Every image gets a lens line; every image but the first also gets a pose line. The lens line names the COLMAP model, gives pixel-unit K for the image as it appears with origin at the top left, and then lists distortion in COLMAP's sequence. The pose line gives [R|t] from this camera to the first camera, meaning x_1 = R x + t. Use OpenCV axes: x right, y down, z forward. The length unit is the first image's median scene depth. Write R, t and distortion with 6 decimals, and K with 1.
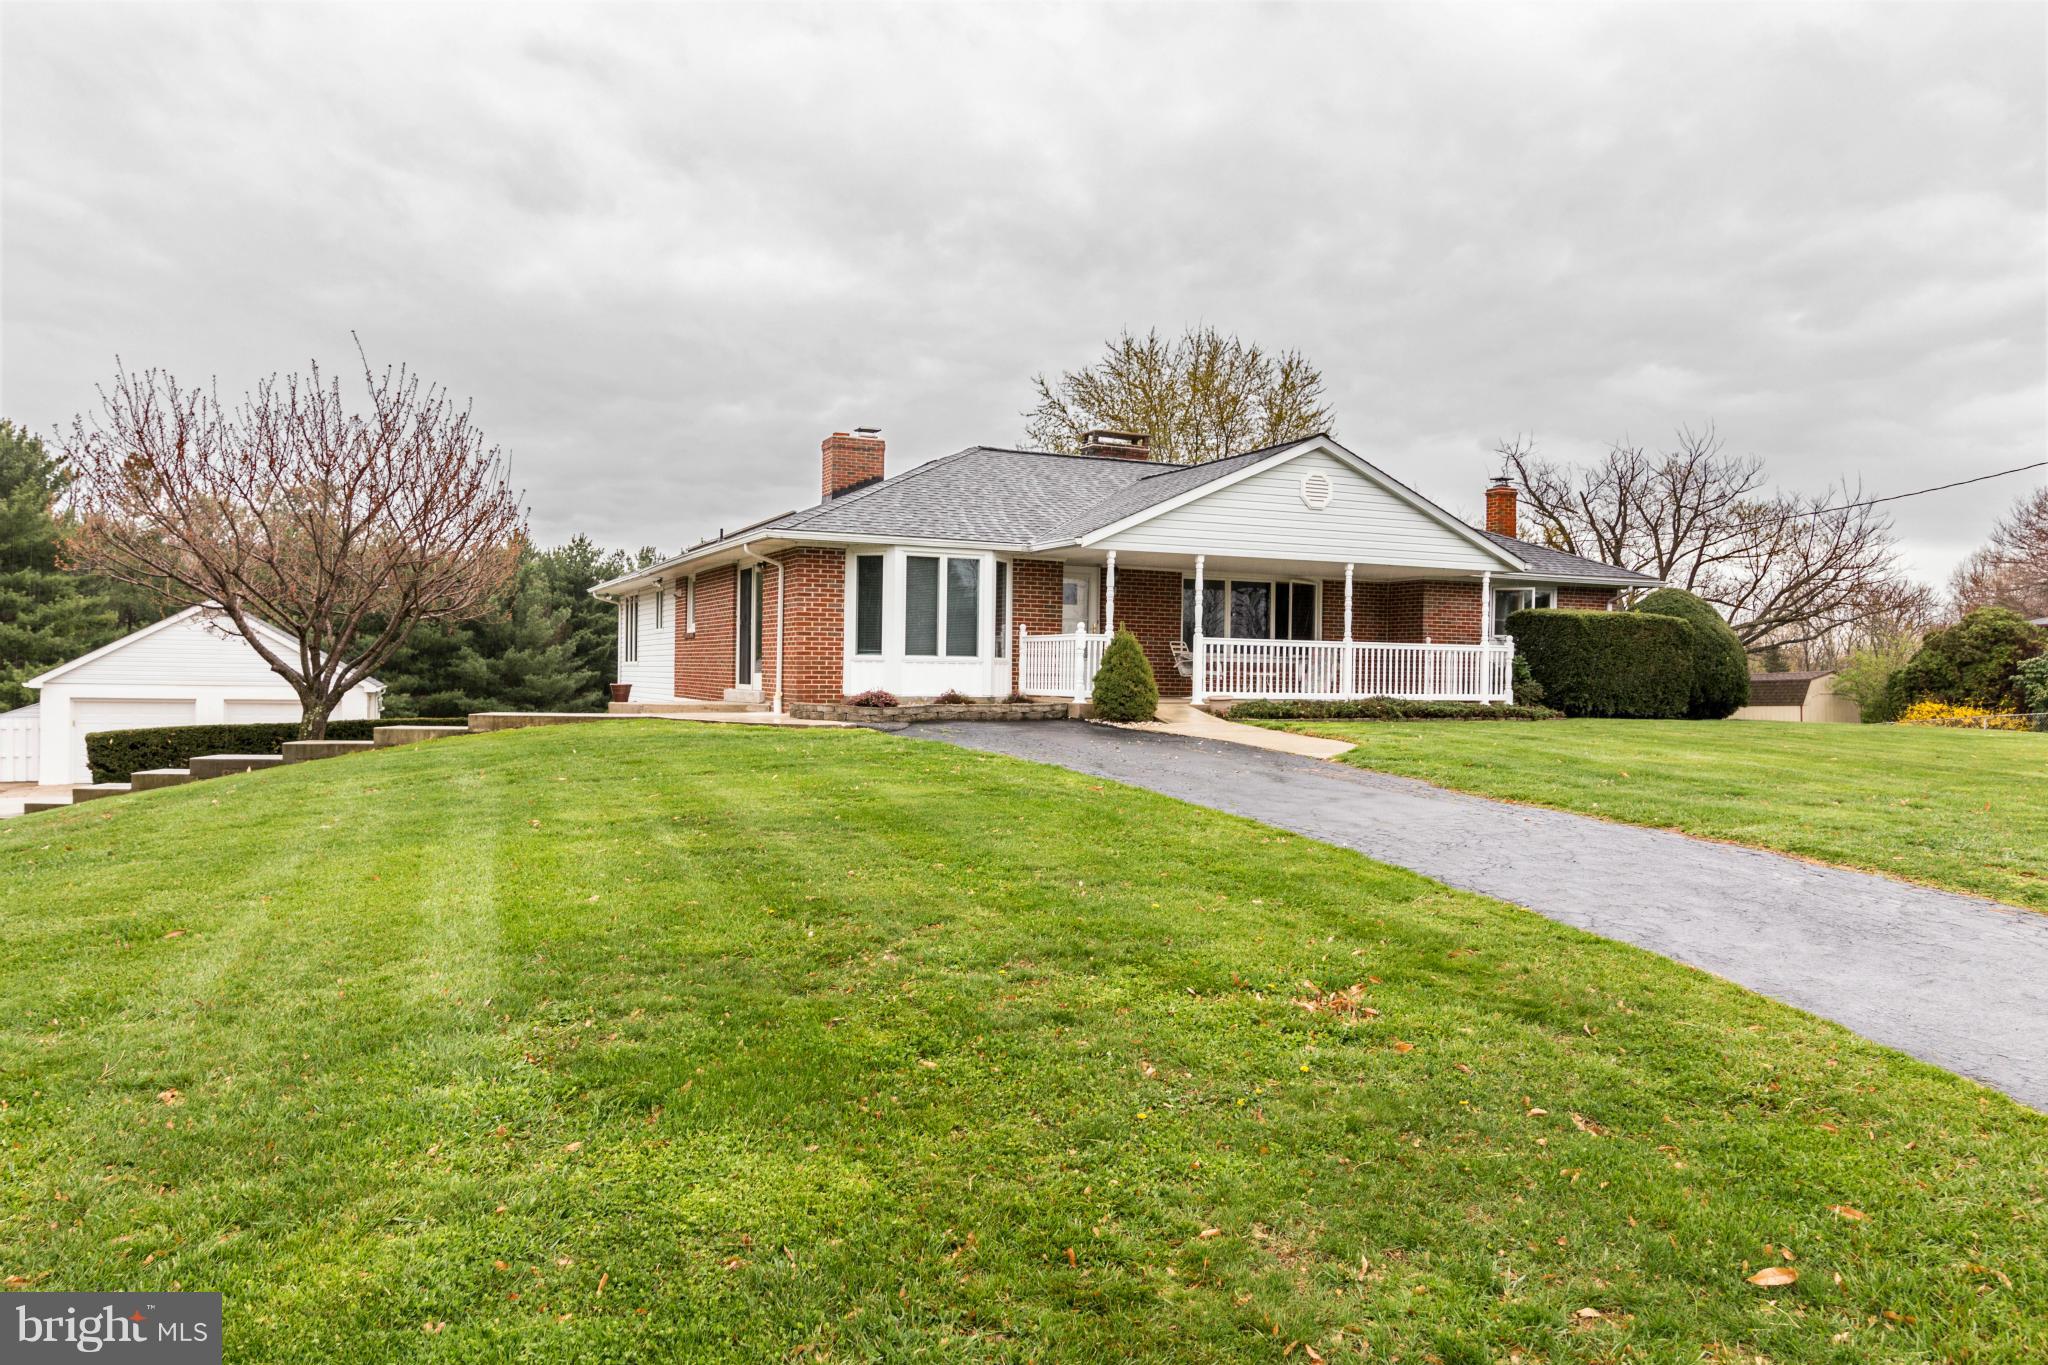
lens RADIAL K [[1427.6, 0, 1024.0], [0, 1427.6, 682.5], [0, 0, 1]] dist [-0.001959, 0.000842]
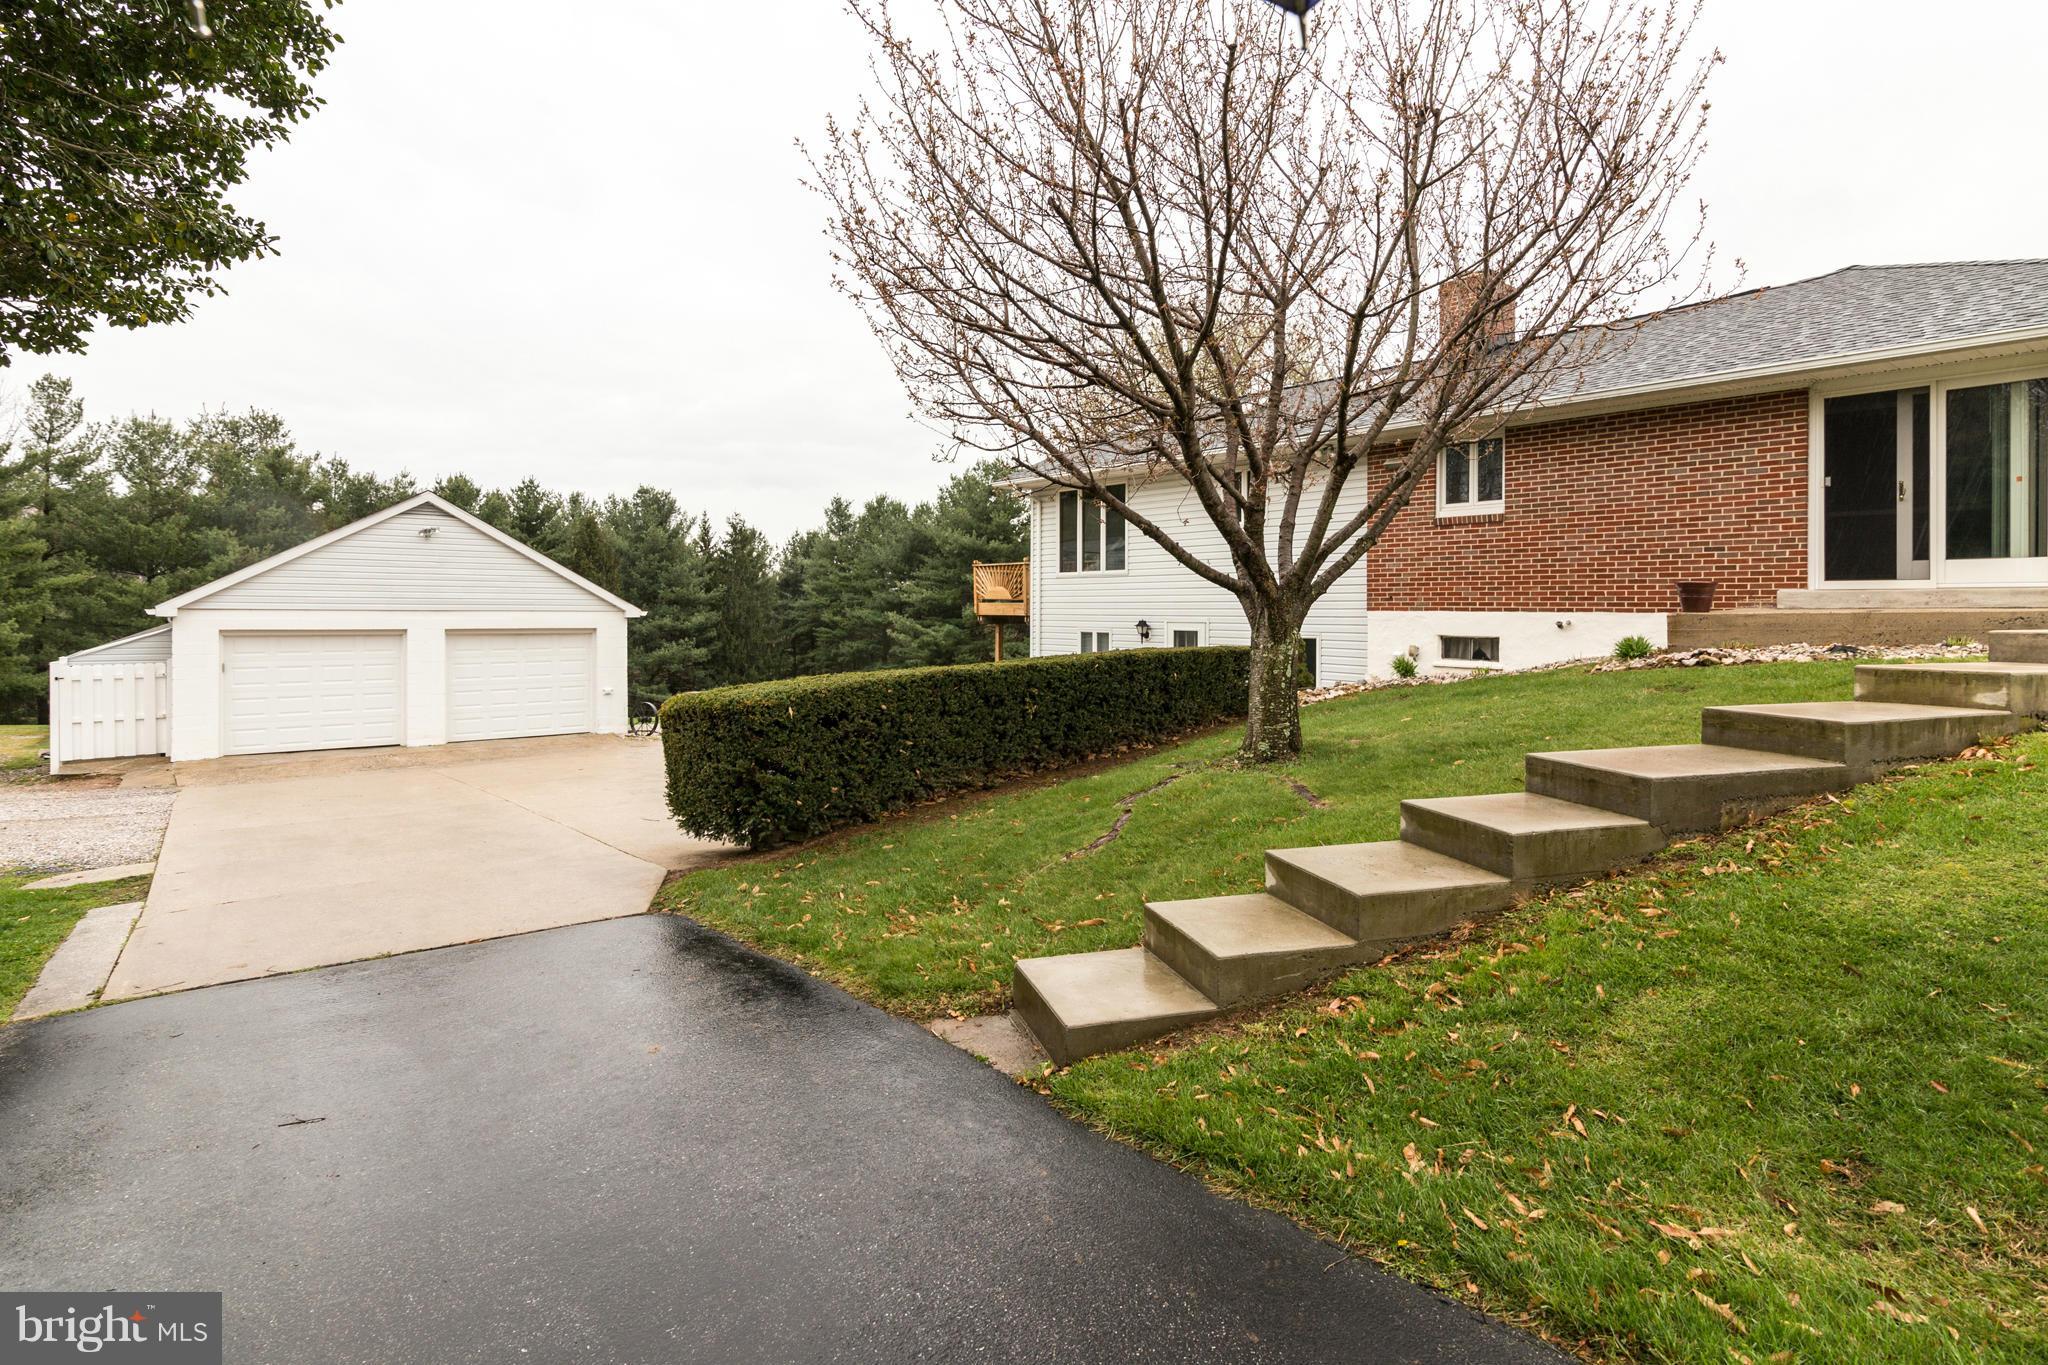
lens RADIAL K [[1030.7, 0, 1030.1], [0, 1030.7, 608.6], [0, 0, 1]] dist [-0.000739, -0.000798]
pose [[0.965932, -0.012203, 0.258509, -0.709141], [0.013004, 0.999914, -0.001387, 0.009827], [-0.258470, 0.004702, 0.966008, 0.714269]]
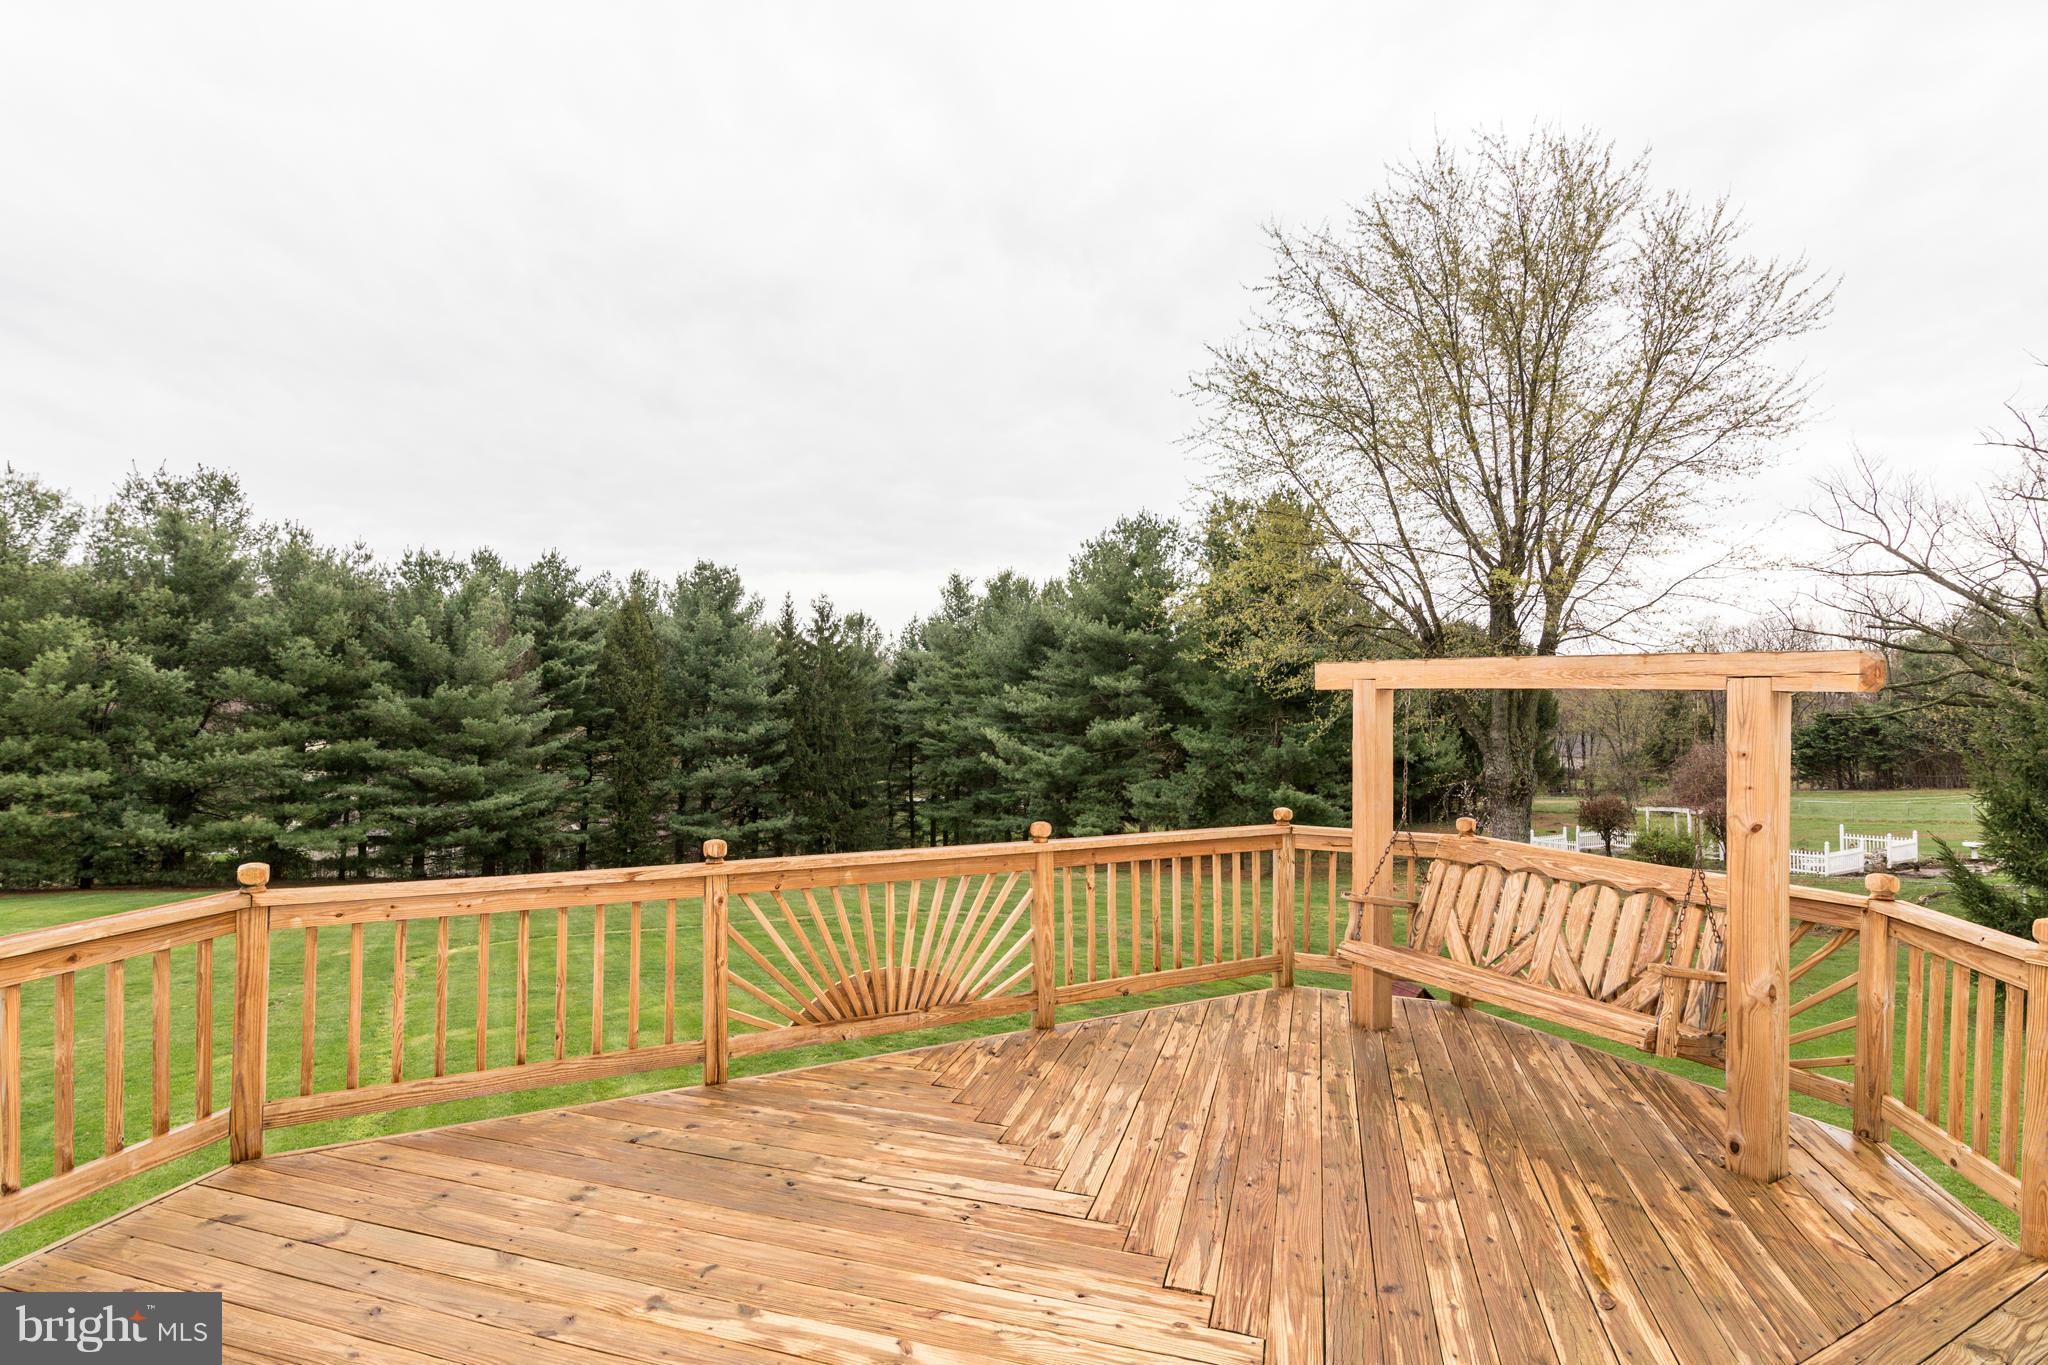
lens RADIAL K [[1028.8, 0, 1024.2], [0, 1028.8, 669.8], [0, 0, 1]] dist [0.001843, 0.001809]
pose [[0.997553, 0.001092, 0.069905, -0.336212], [0.000592, 0.999710, -0.024066, -0.076176], [-0.069911, 0.024048, 0.997263, 1.726157]]
